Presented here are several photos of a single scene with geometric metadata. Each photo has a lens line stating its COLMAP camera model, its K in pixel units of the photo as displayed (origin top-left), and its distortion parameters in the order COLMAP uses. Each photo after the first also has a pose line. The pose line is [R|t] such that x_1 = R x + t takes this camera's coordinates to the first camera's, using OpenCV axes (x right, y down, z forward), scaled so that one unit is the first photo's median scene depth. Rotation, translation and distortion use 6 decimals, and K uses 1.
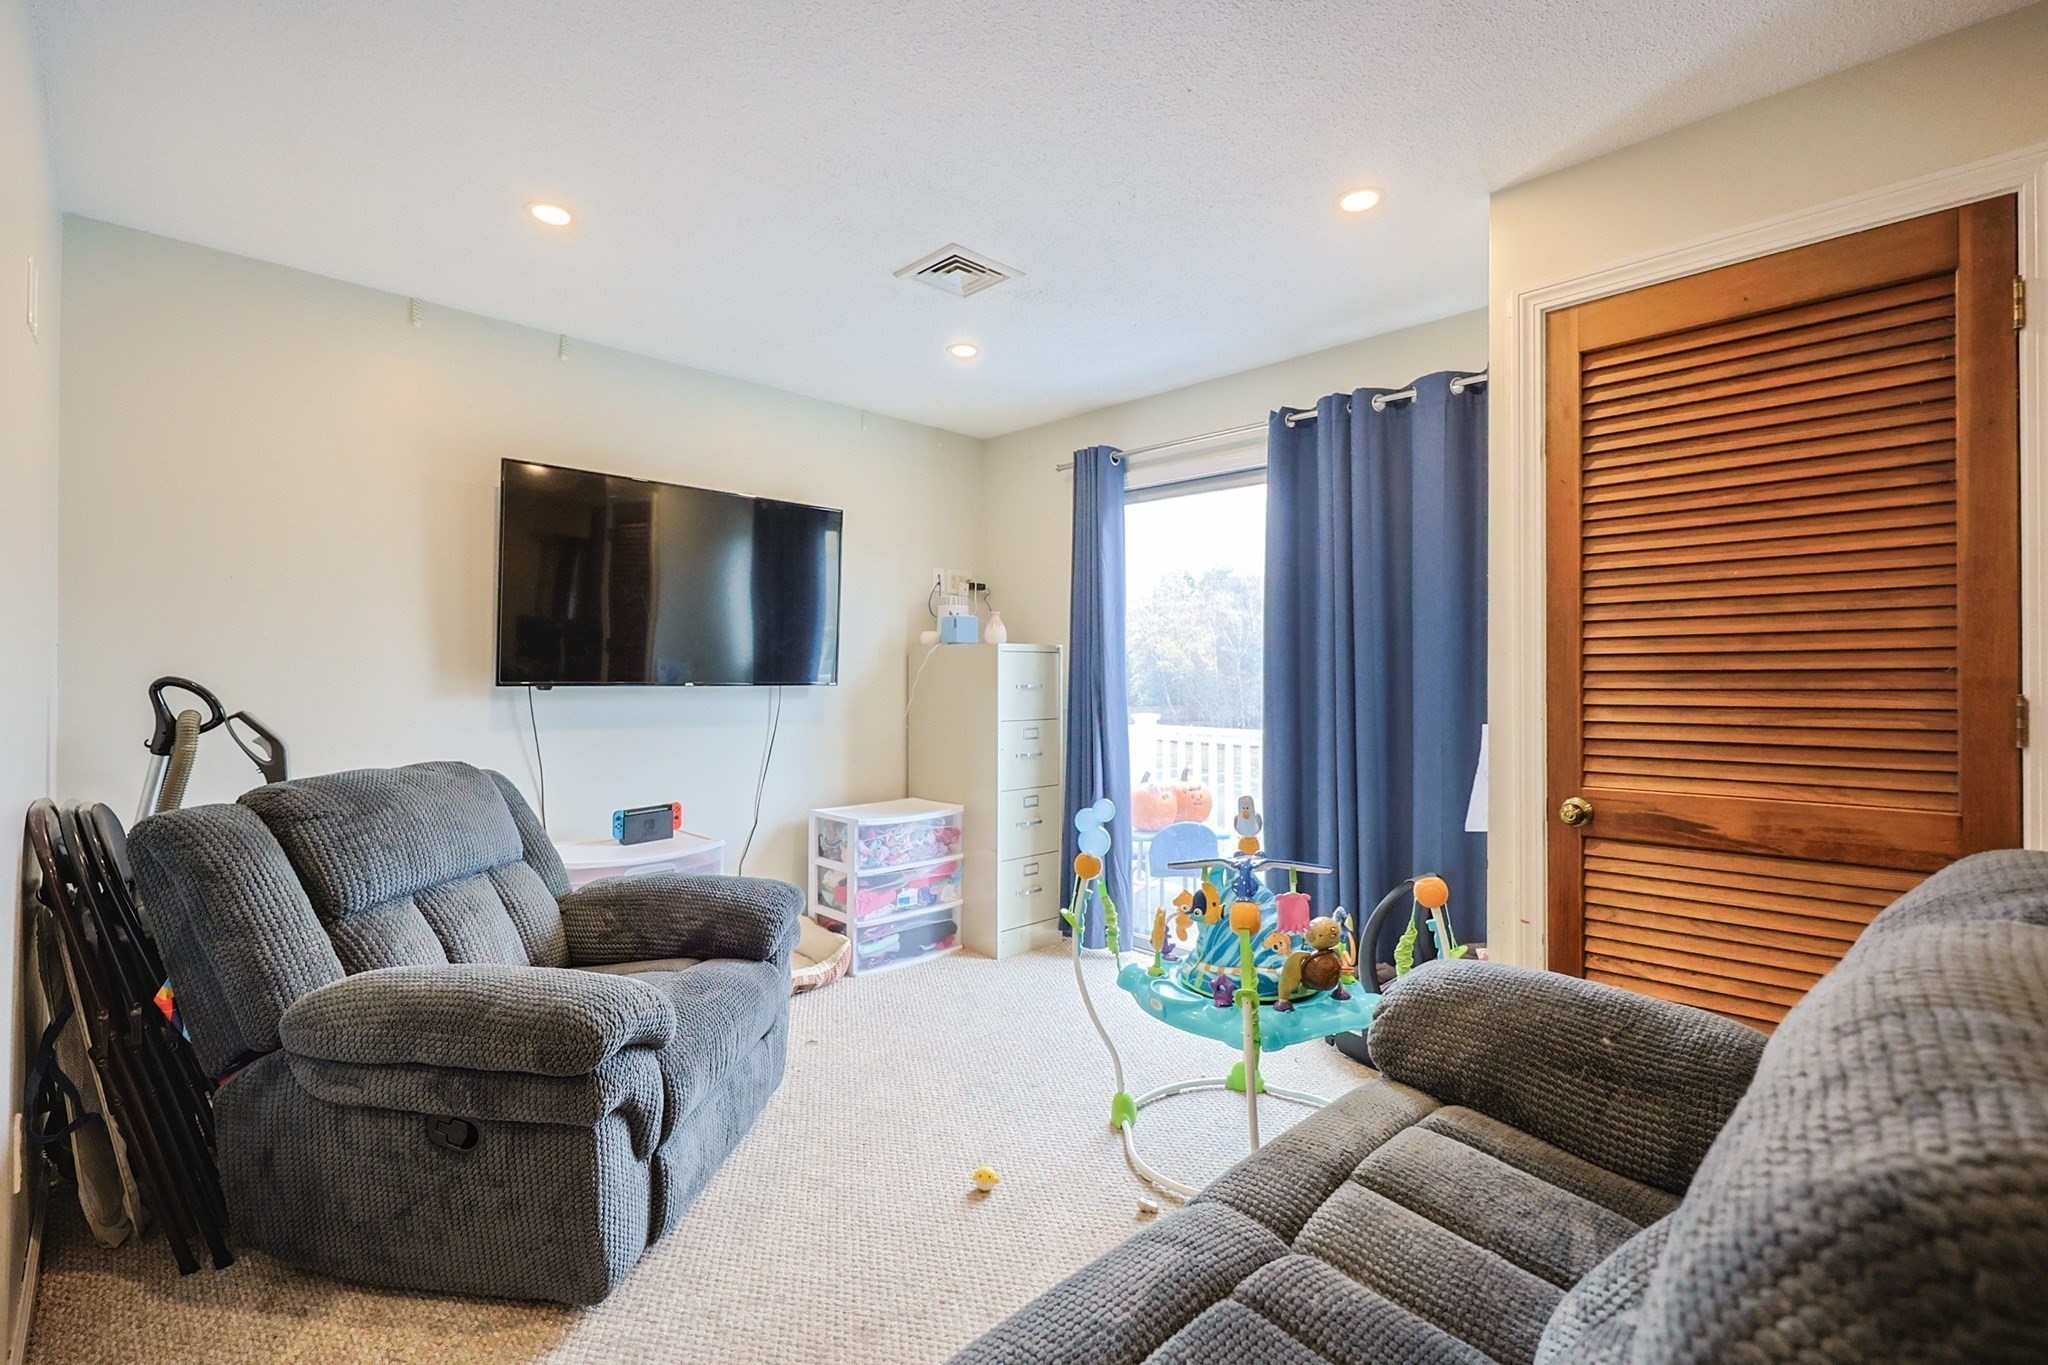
lens RADIAL K [[895.2, 0, 1011.8], [0, 895.2, 680.0], [0, 0, 1]] dist [-0.001844, -0.000201]
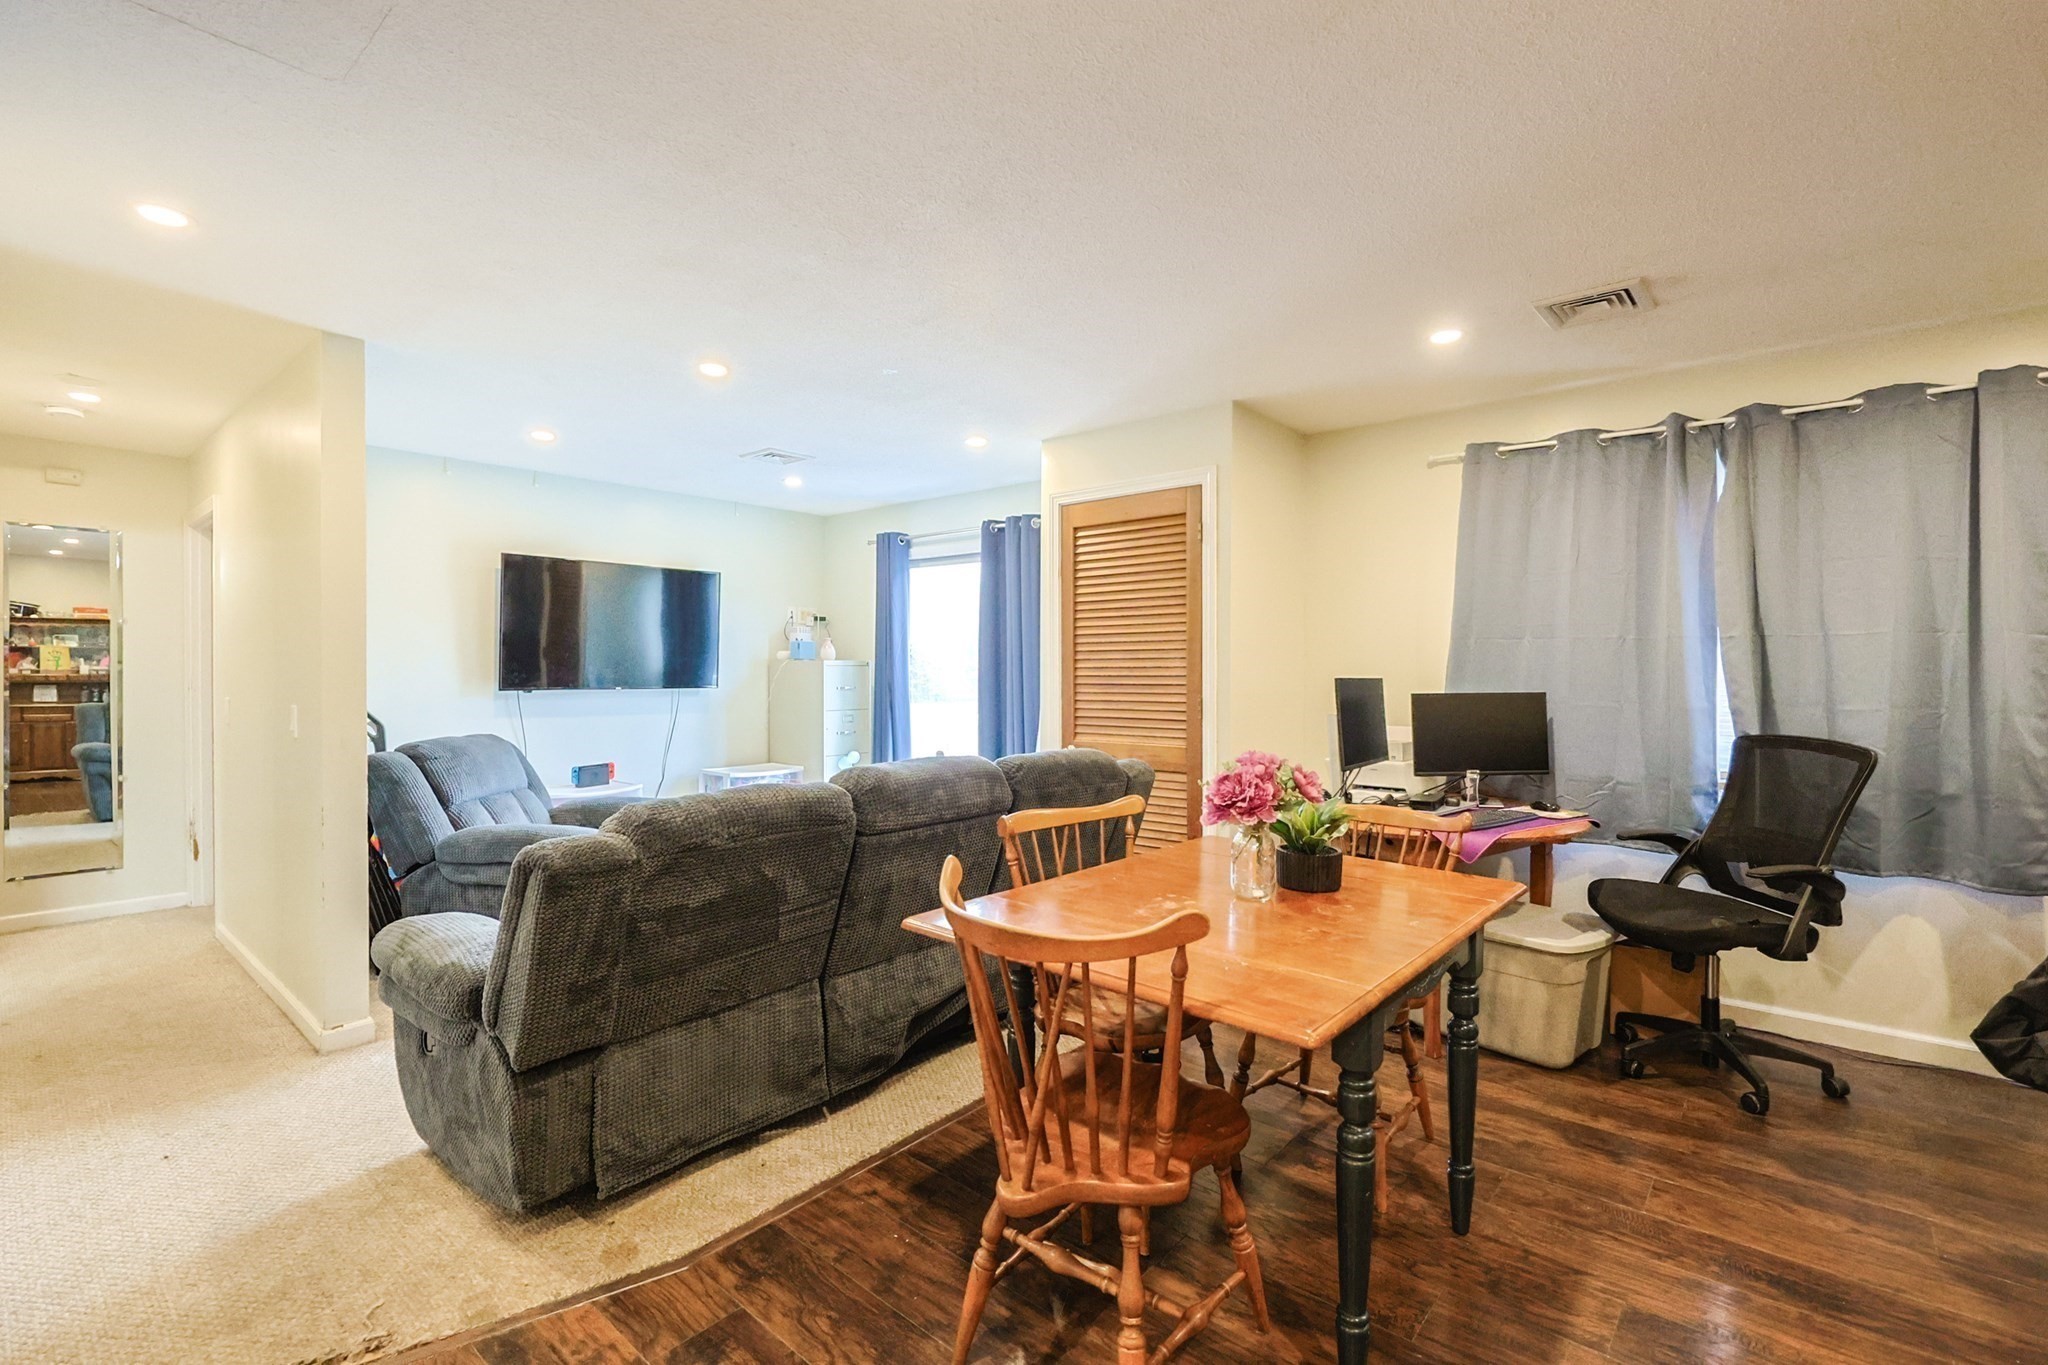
lens RADIAL K [[903.7, 0, 1024.0], [0, 903.7, 682.5], [0, 0, 1]] dist [-0.004710, 0.000462]
pose [[0.995744, -0.003574, 0.092088, 0.236128], [0.002359, 0.999909, 0.013300, -0.028721], [-0.092127, -0.013026, 0.995662, -0.748656]]
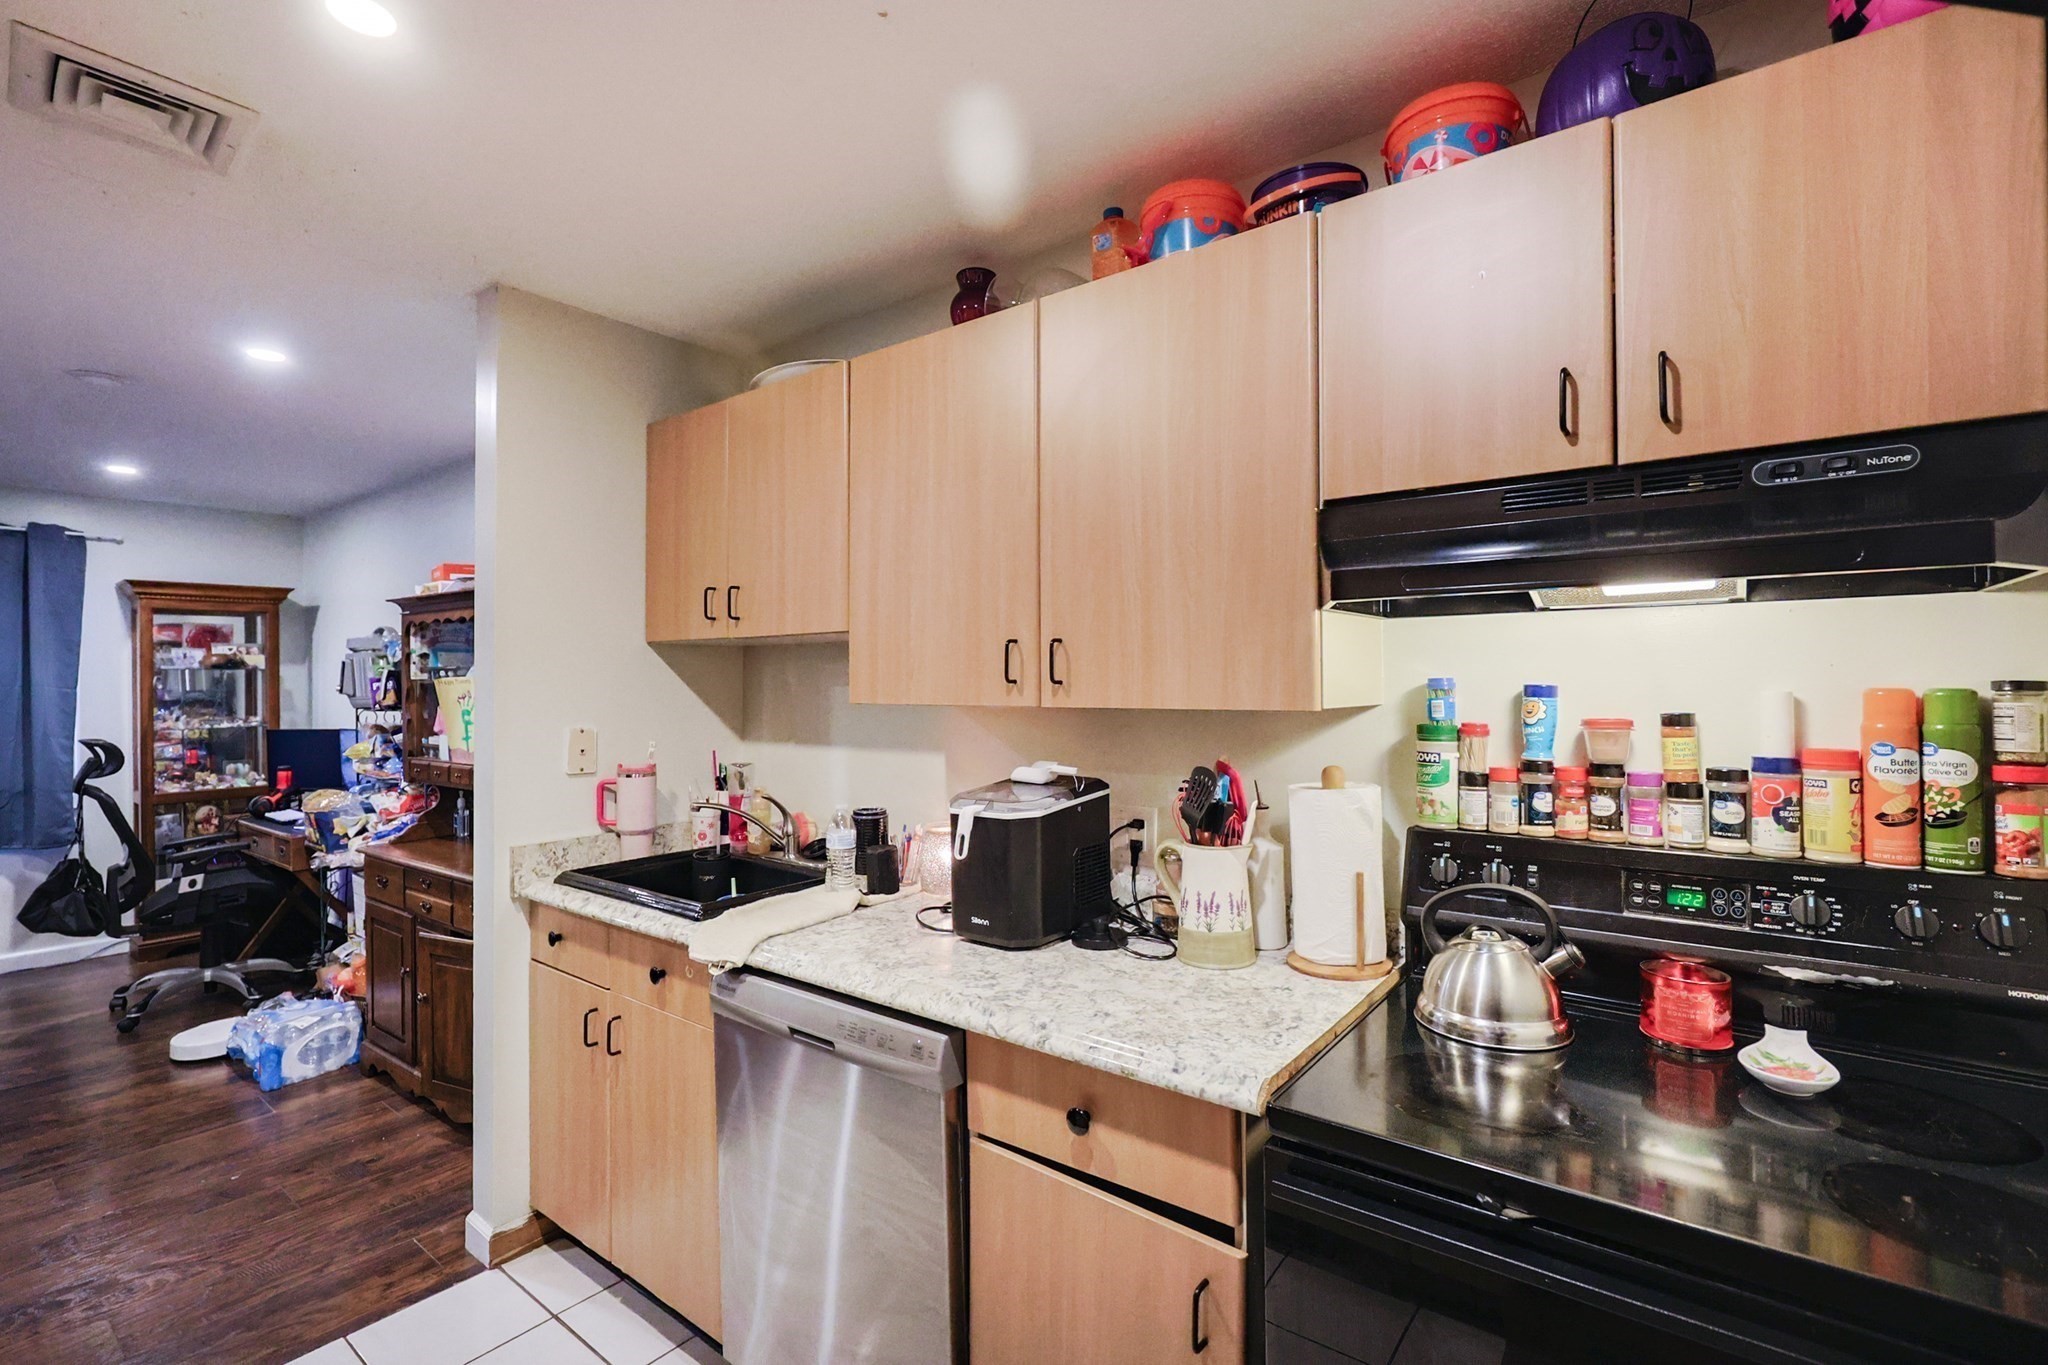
lens RADIAL K [[888.4, 0, 1043.1], [0, 888.4, 668.9], [0, 0, 1]] dist [-0.002432, 0.000010]
pose [[-0.165628, 0.005275, 0.986174, -0.436799], [-0.002031, 0.999982, -0.005690, -0.090464], [-0.986186, -0.002946, -0.165614, -1.340108]]
